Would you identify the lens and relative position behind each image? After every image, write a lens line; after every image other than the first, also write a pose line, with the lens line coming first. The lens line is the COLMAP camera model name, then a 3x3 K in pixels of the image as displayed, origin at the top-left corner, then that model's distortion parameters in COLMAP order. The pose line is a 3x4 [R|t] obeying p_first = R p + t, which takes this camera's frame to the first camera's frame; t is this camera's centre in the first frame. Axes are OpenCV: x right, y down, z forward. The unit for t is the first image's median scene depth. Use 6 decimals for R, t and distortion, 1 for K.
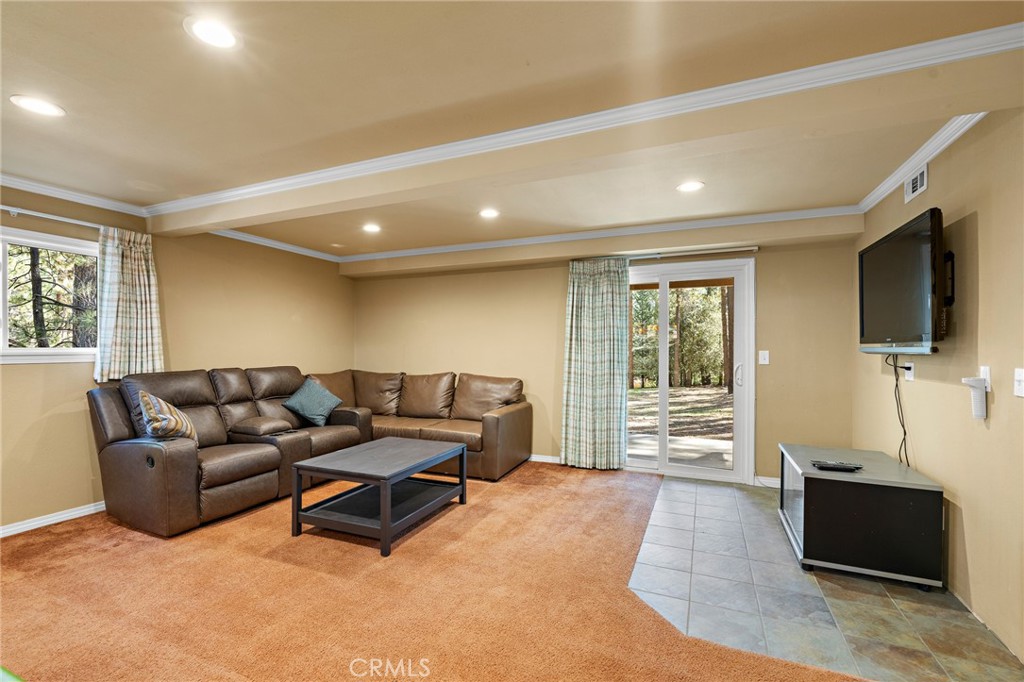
lens RADIAL K [[450.7, 0, 507.6], [0, 450.7, 344.5], [0, 0, 1]] dist [-0.000539, 0.000351]
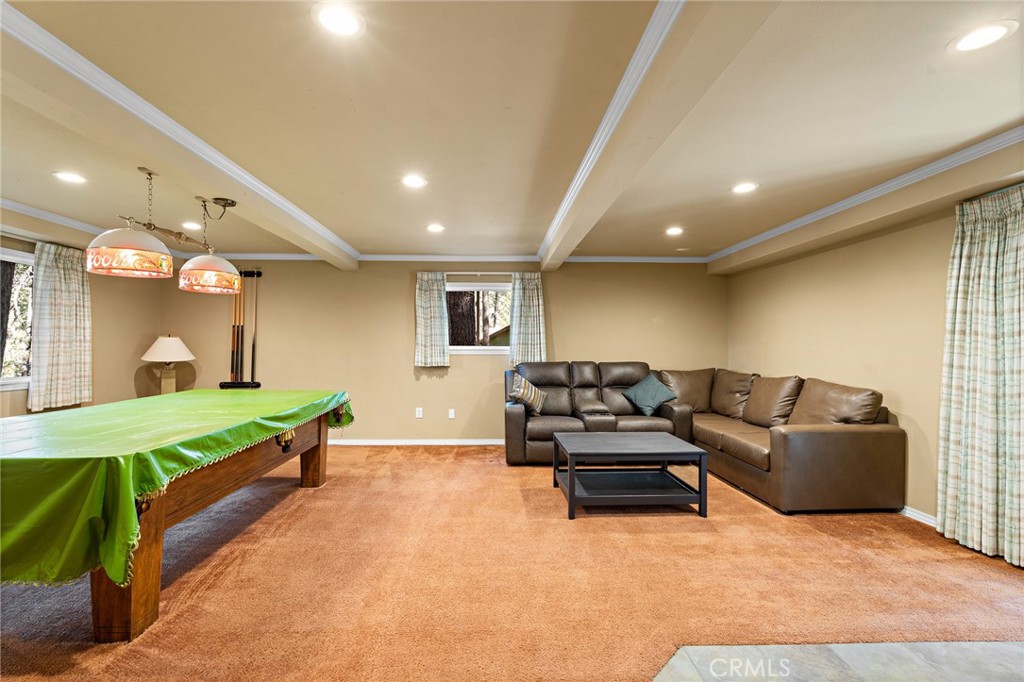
lens RADIAL K [[458.5, 0, 510.7], [0, 458.5, 336.9], [0, 0, 1]] dist [-0.000717, 0.000089]
pose [[0.428613, -0.017960, -0.903310, 0.468789], [0.005978, 0.999837, -0.017043, 0.001853], [0.903468, 0.001905, 0.428651, 0.199639]]
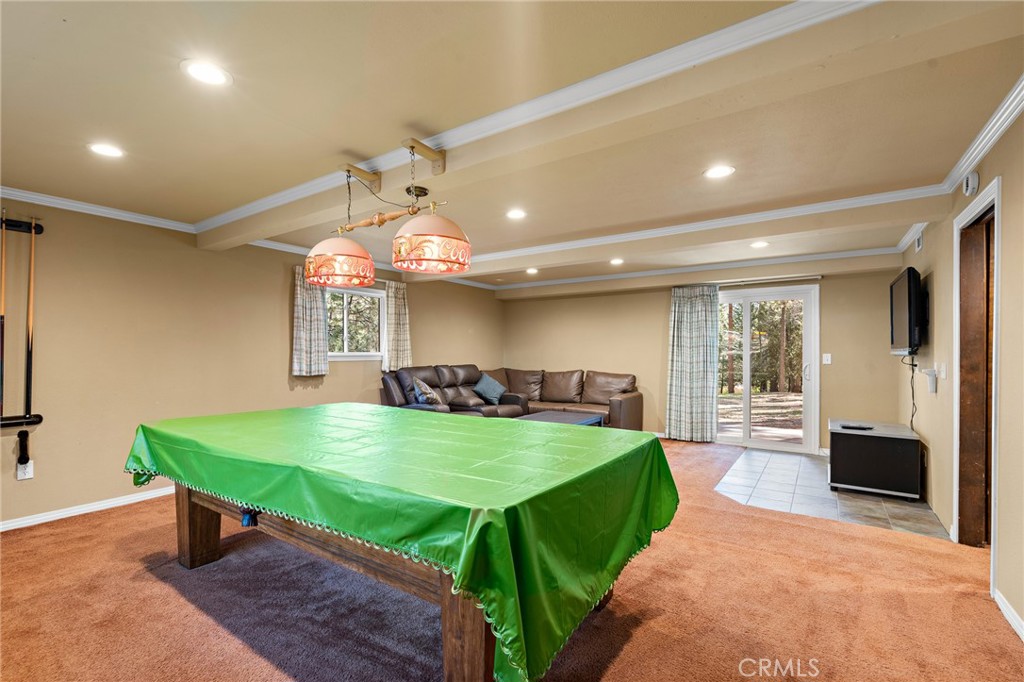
lens RADIAL K [[456.2, 0, 505.9], [0, 456.2, 347.8], [0, 0, 1]] dist [-0.001130, 0.000260]
pose [[0.981453, -0.002485, -0.191685, -0.094498], [0.002186, 0.999996, -0.001770, -0.003520], [0.191689, 0.001318, 0.981455, -0.461908]]
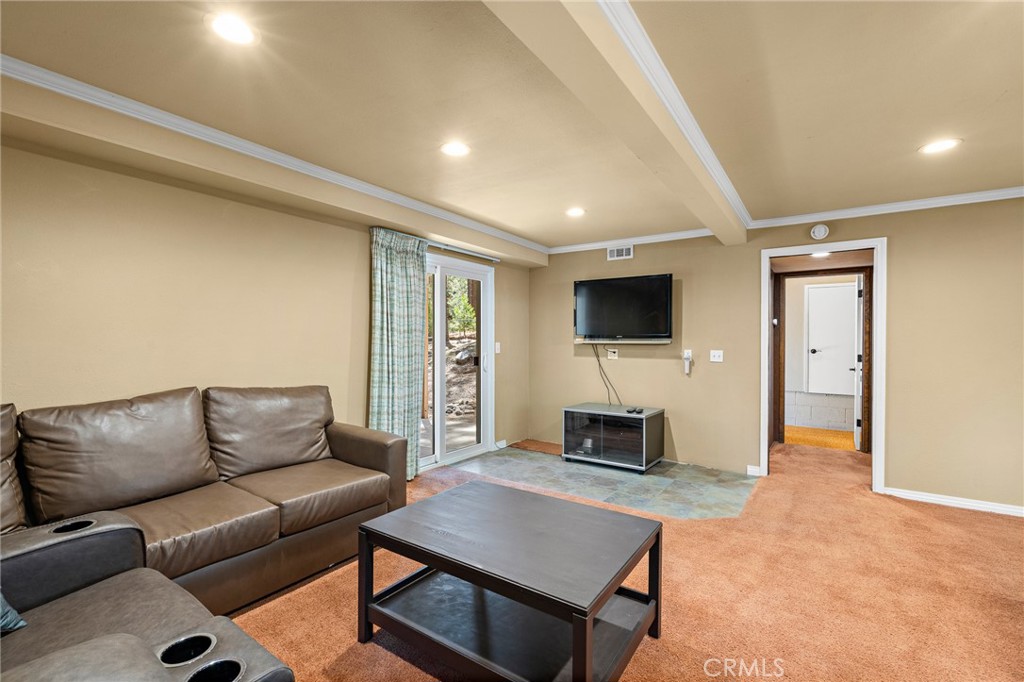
lens RADIAL K [[450.7, 0, 507.6], [0, 450.7, 344.5], [0, 0, 1]] dist [-0.000539, 0.000351]
pose [[0.201340, -0.004829, 0.979510, -0.611836], [-0.015422, 0.999848, 0.008099, 0.007170], [-0.979400, -0.016737, 0.201235, 0.661702]]
